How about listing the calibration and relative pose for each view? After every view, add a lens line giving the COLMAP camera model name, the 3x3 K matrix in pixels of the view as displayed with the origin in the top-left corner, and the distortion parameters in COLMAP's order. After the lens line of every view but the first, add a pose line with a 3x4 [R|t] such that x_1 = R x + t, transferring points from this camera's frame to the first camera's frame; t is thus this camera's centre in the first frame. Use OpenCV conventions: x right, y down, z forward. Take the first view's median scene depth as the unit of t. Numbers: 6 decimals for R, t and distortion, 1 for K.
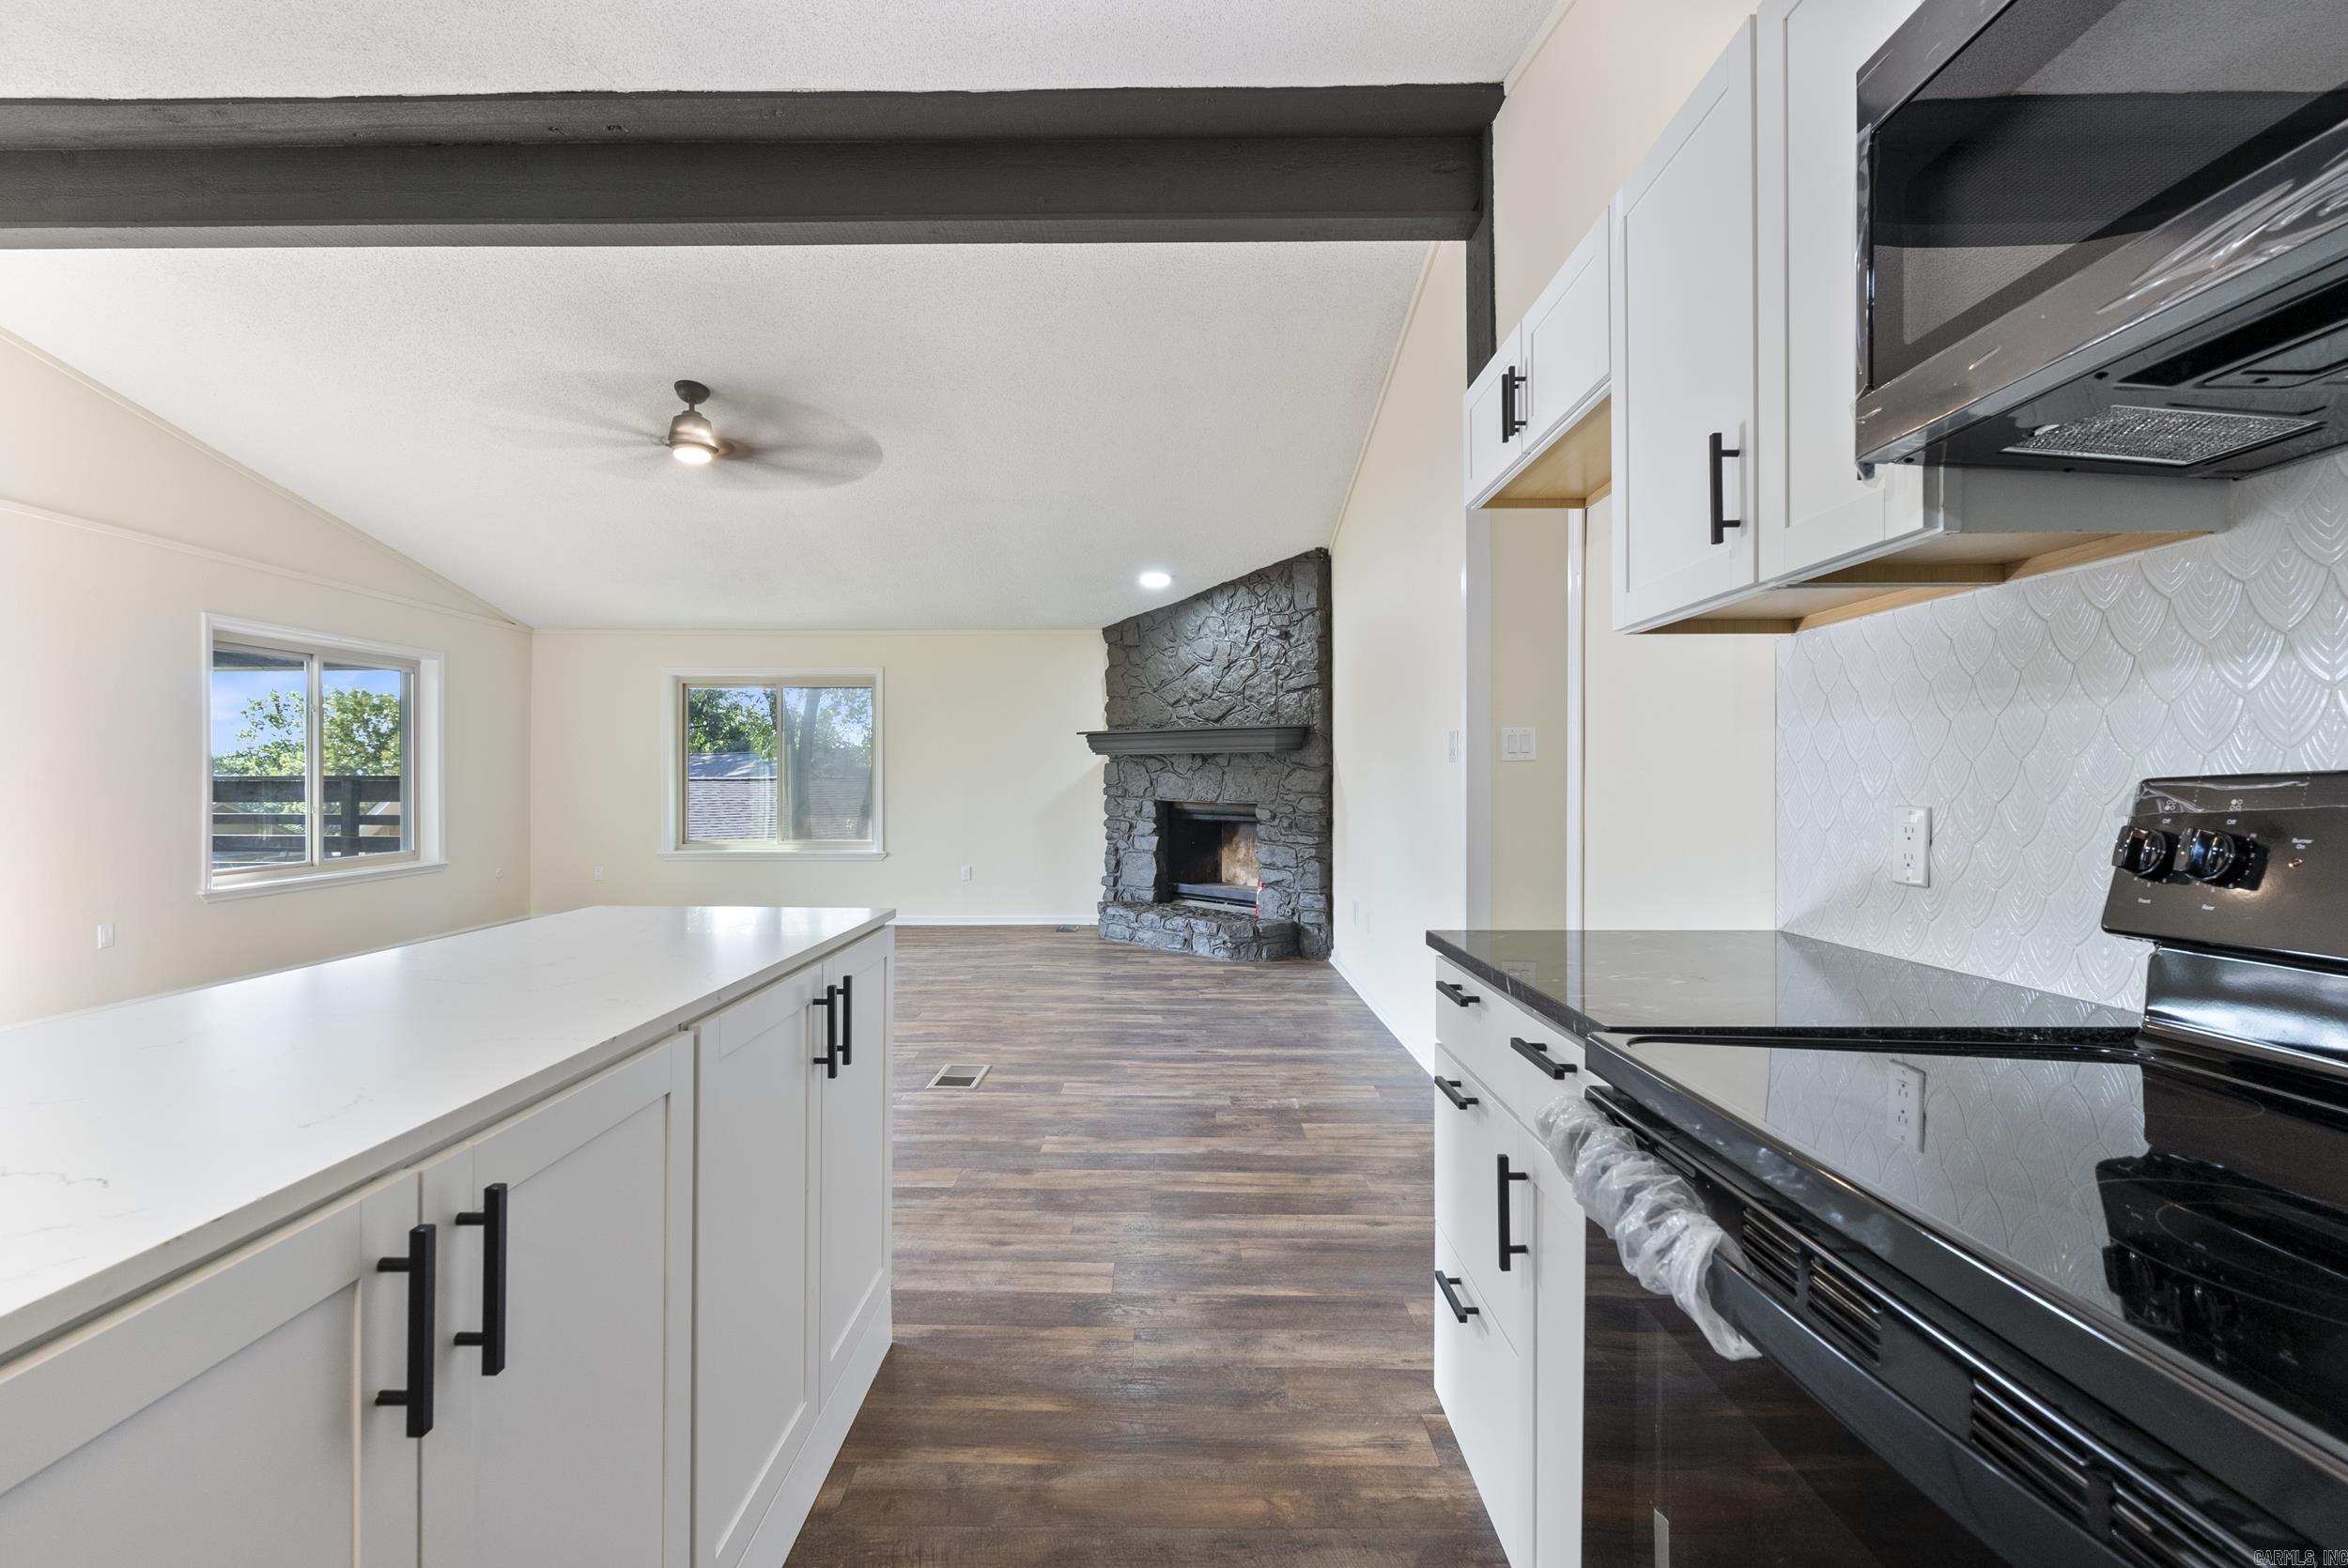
lens RADIAL K [[1039.4, 0, 1174.3], [0, 1039.4, 783.3], [0, 0, 1]] dist [-0.007302, 0.001932]
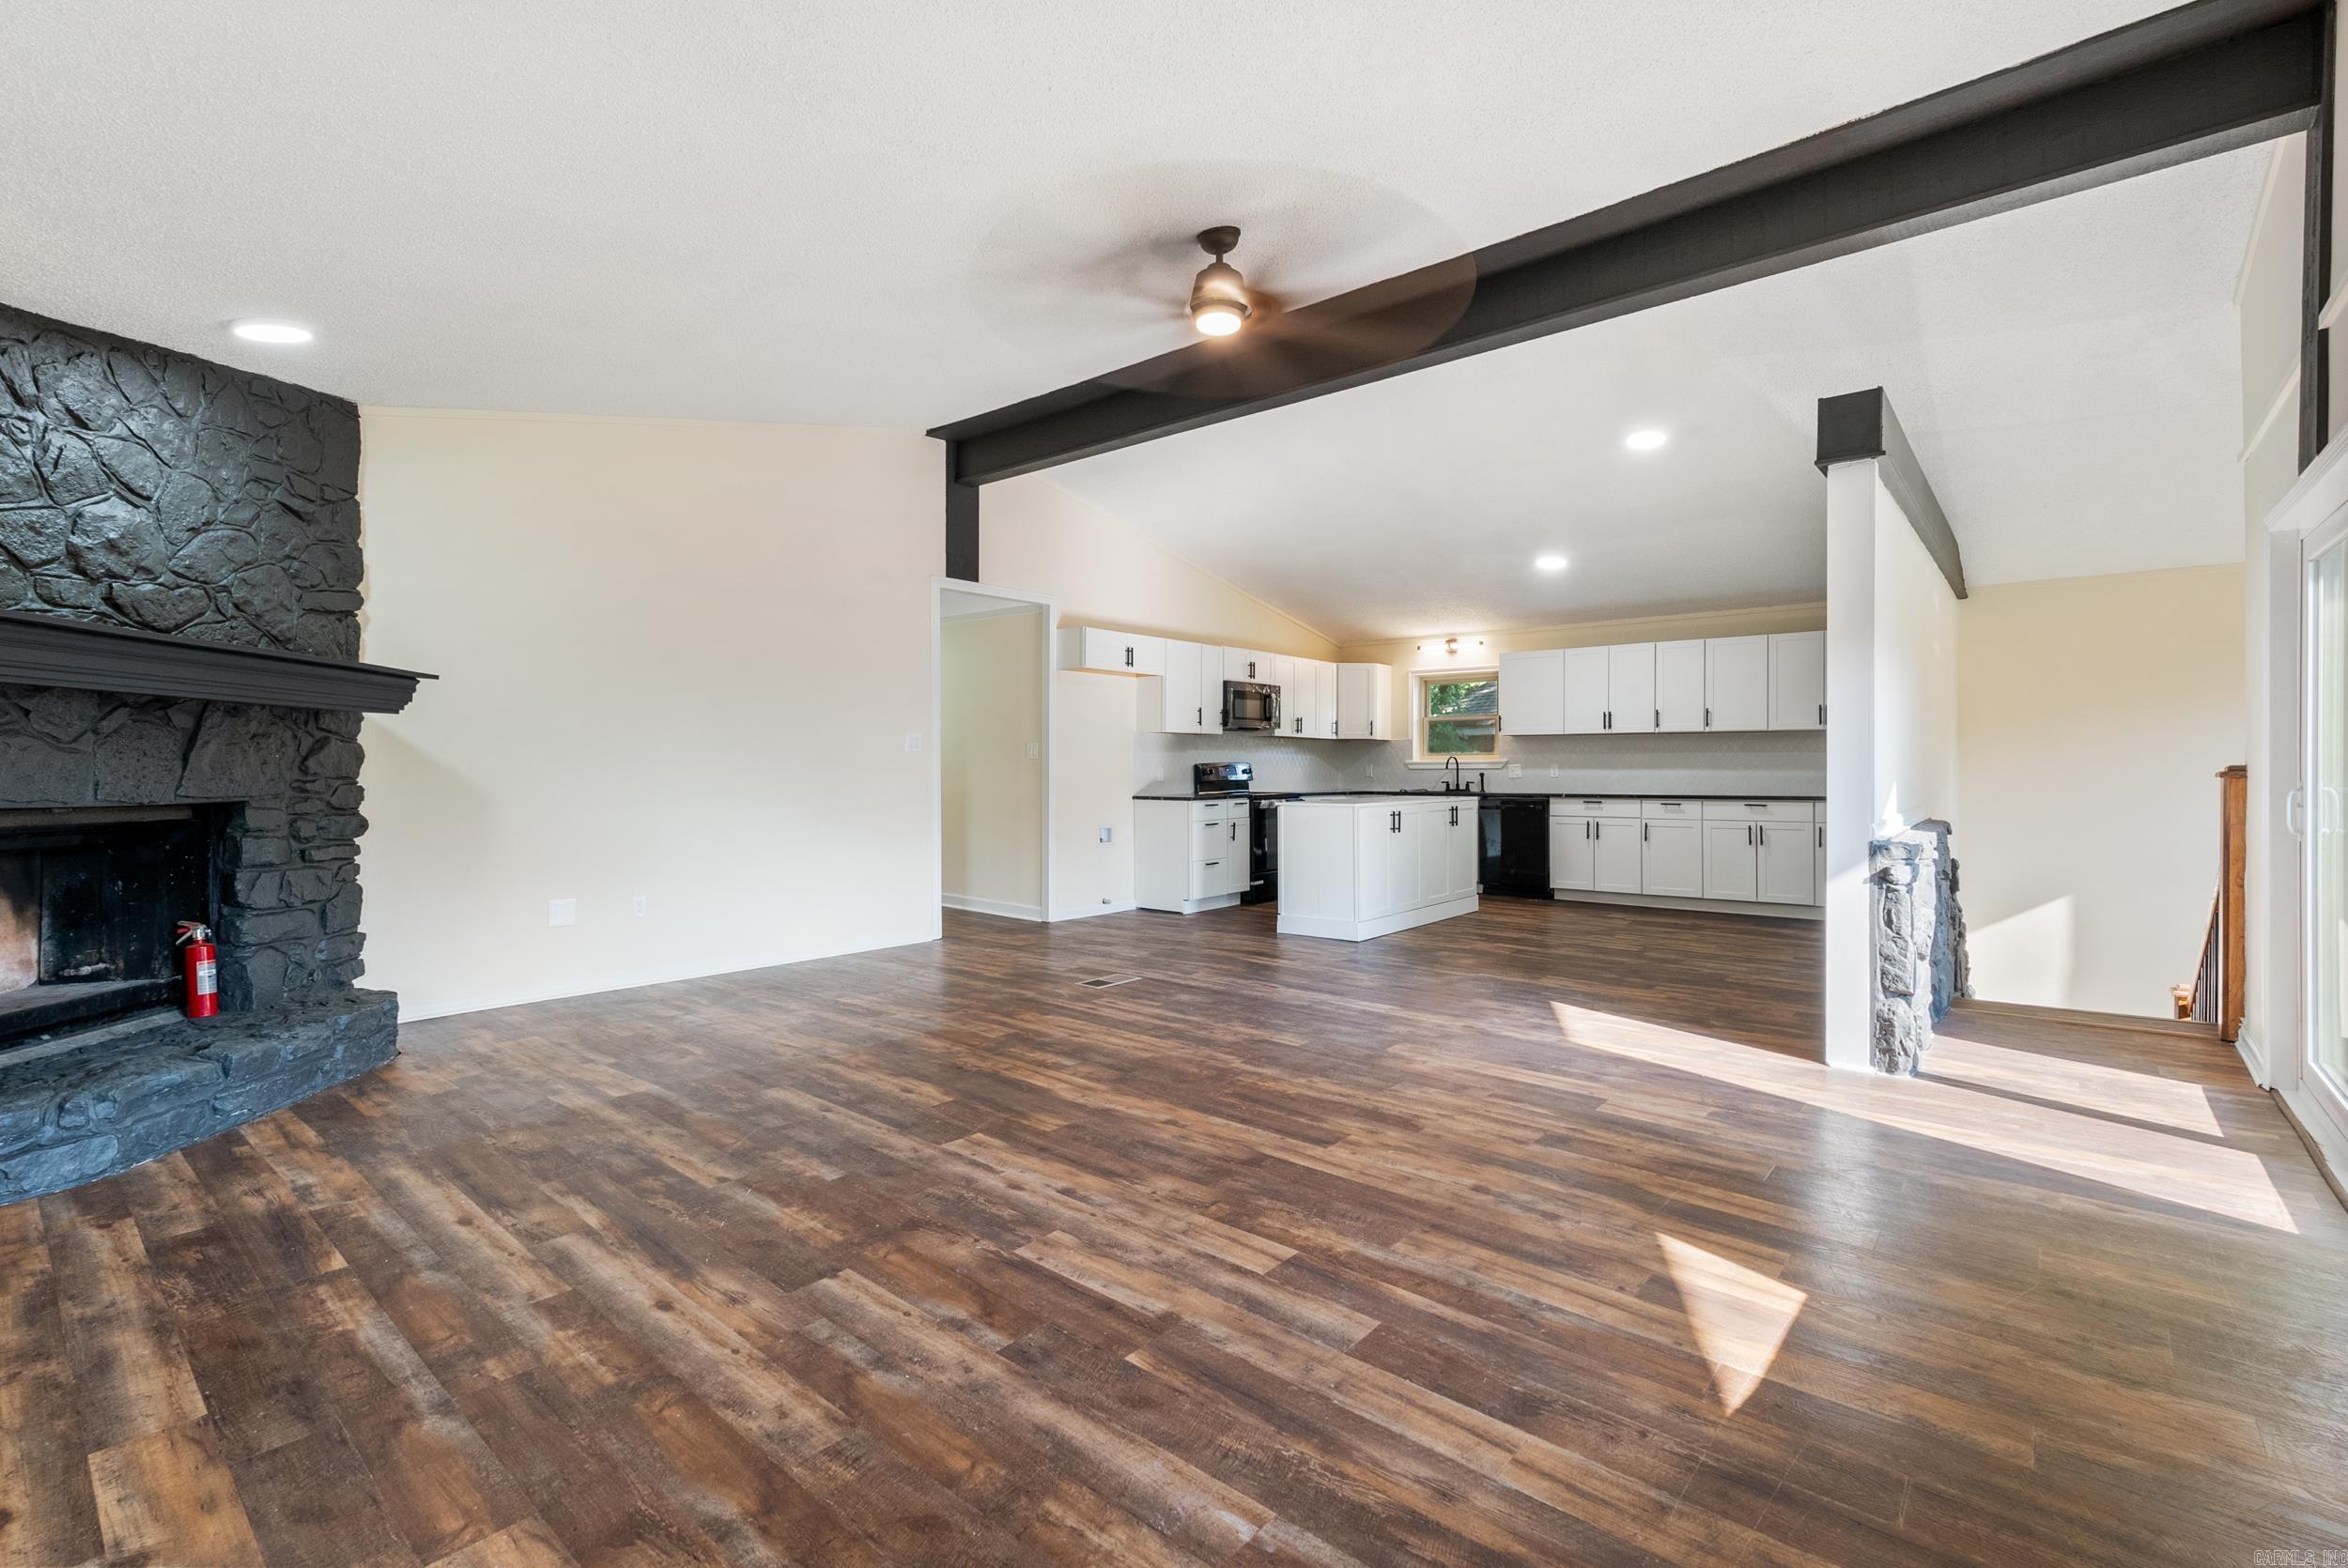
lens RADIAL K [[1039.4, 0, 1156.7], [0, 1039.4, 768.5], [0, 0, 1]] dist [-0.007302, 0.001932]
pose [[-0.749970, -0.004284, 0.661458, -0.711909], [-0.001557, 0.999988, 0.004711, -0.000416], [-0.661470, 0.002503, -0.749967, 1.224778]]
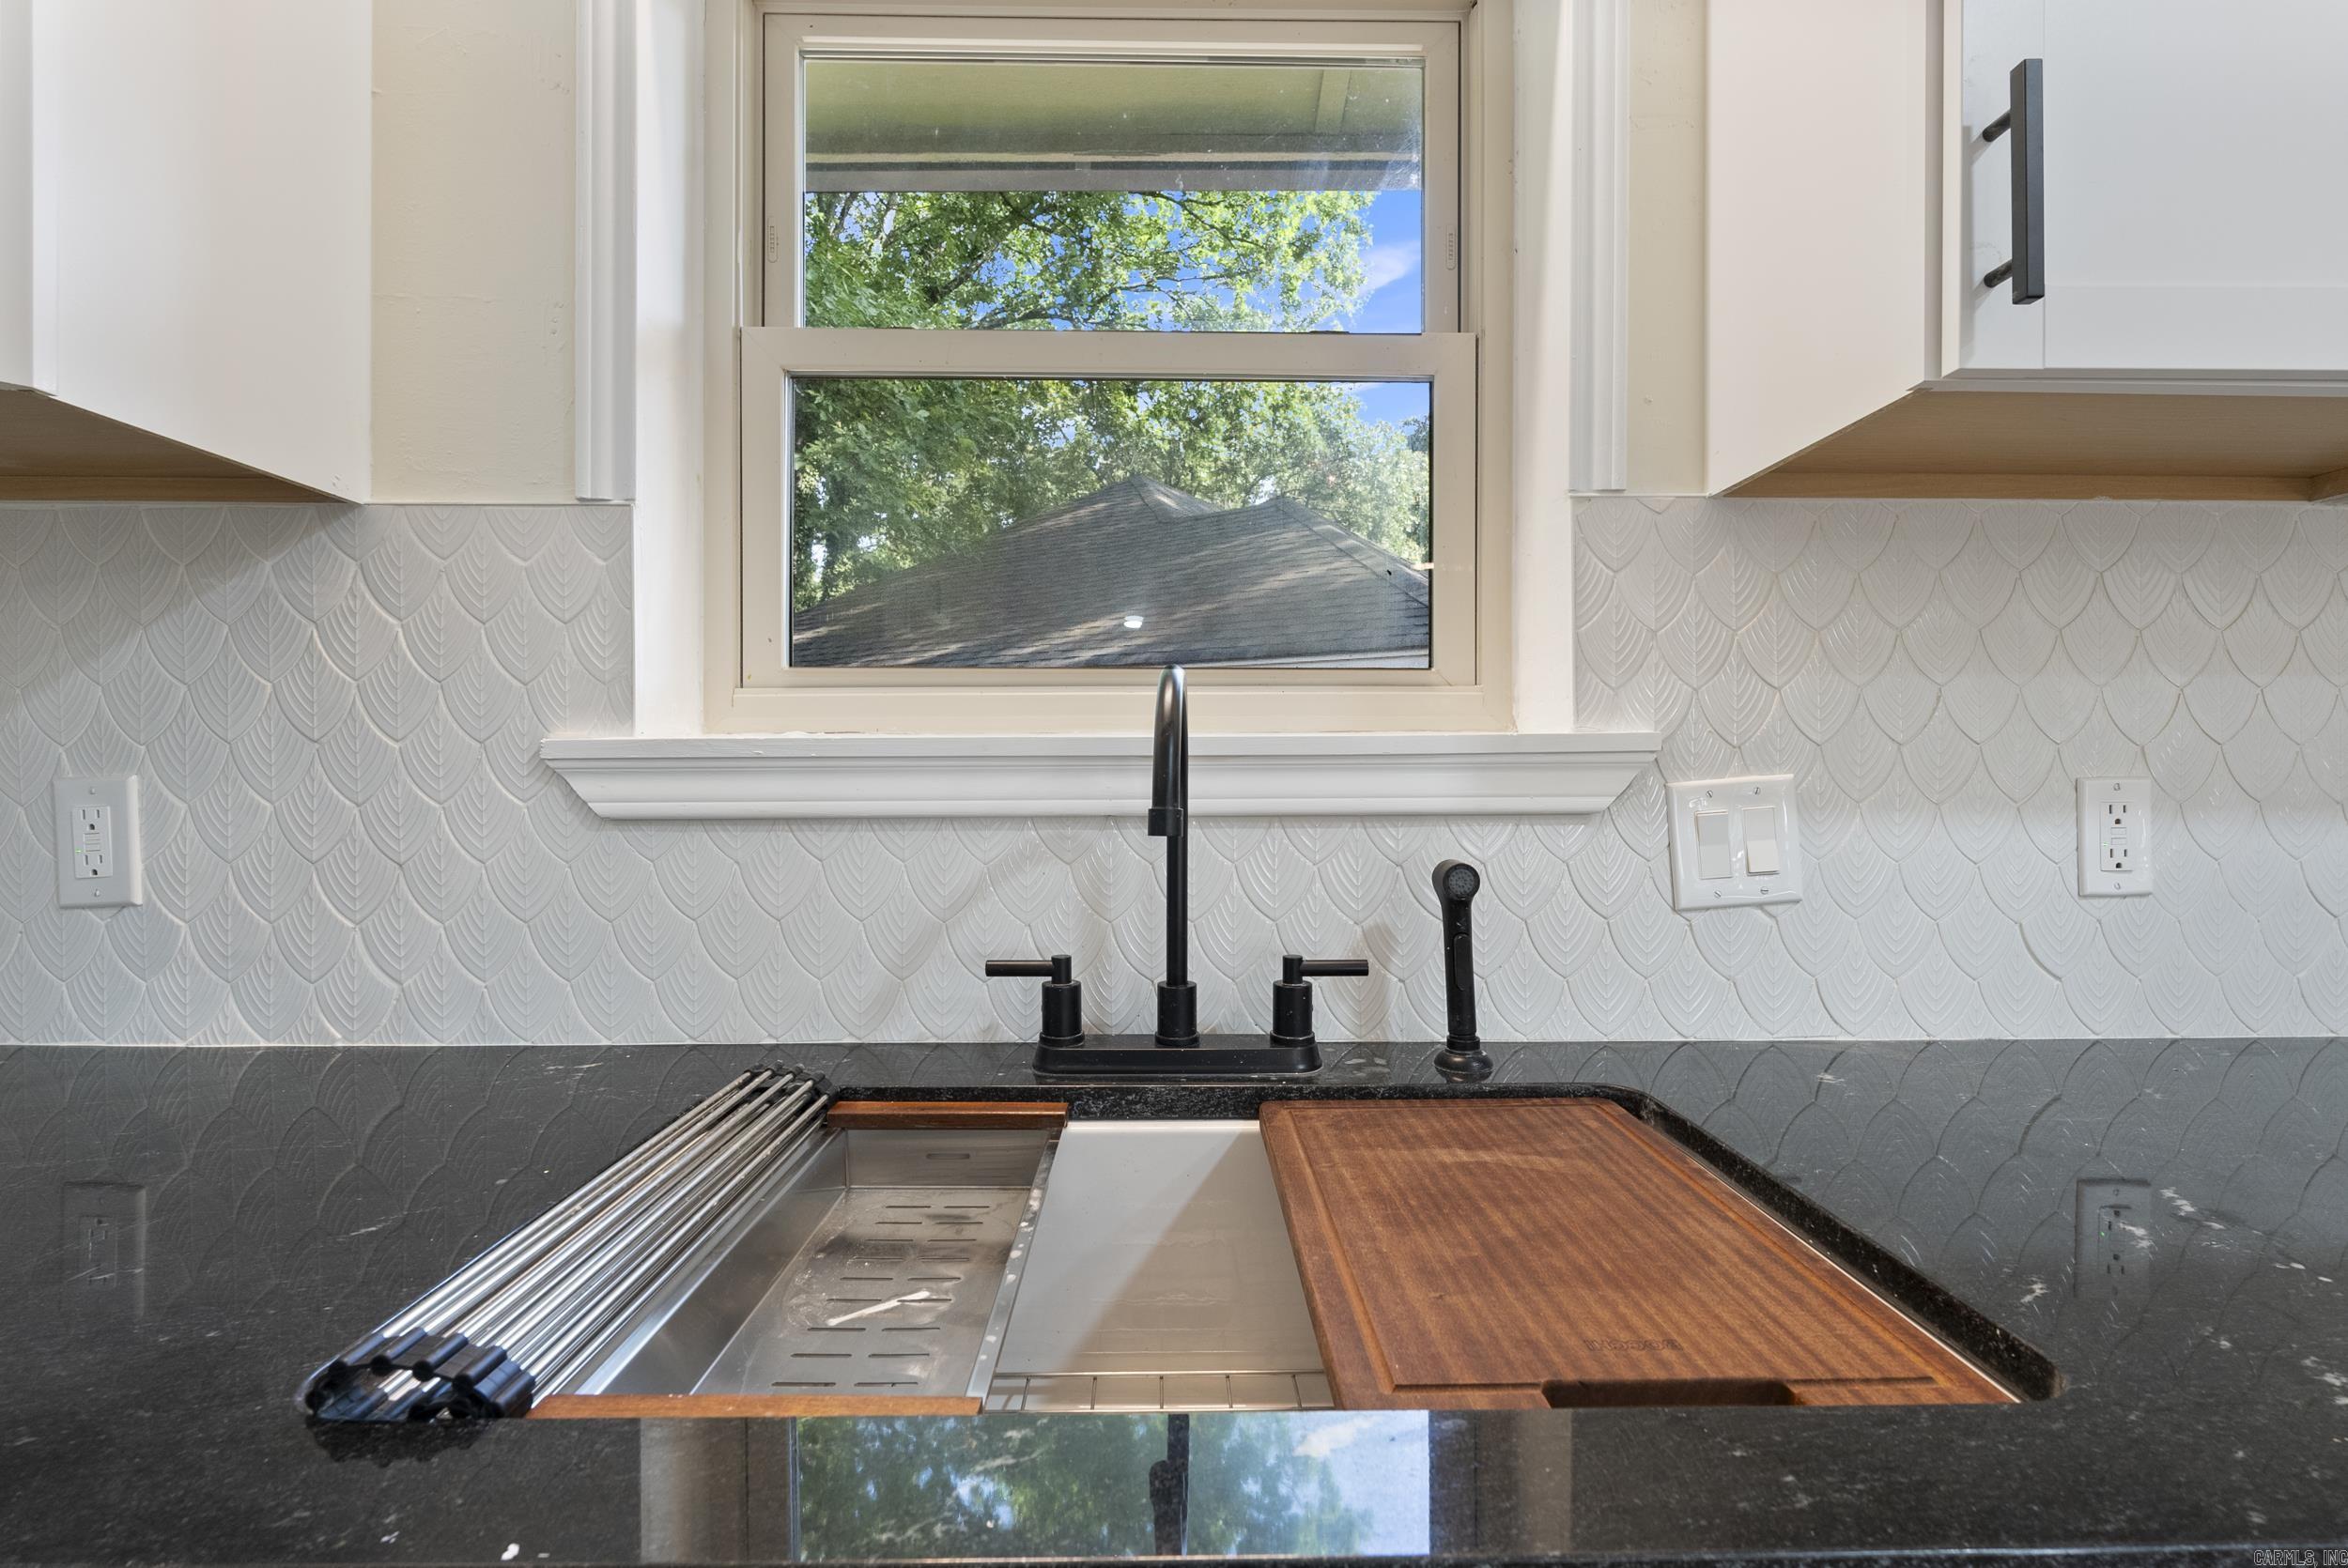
lens RADIAL K [[1039.4, 0, 1172.4], [0, 1039.4, 781.3], [0, 0, 1]] dist [-0.007302, 0.001932]
pose [[-0.999991, -0.004179, -0.000342, -0.041819], [-0.004183, 0.999911, 0.012649, -0.000277], [0.000289, 0.012650, -0.999920, -0.056853]]
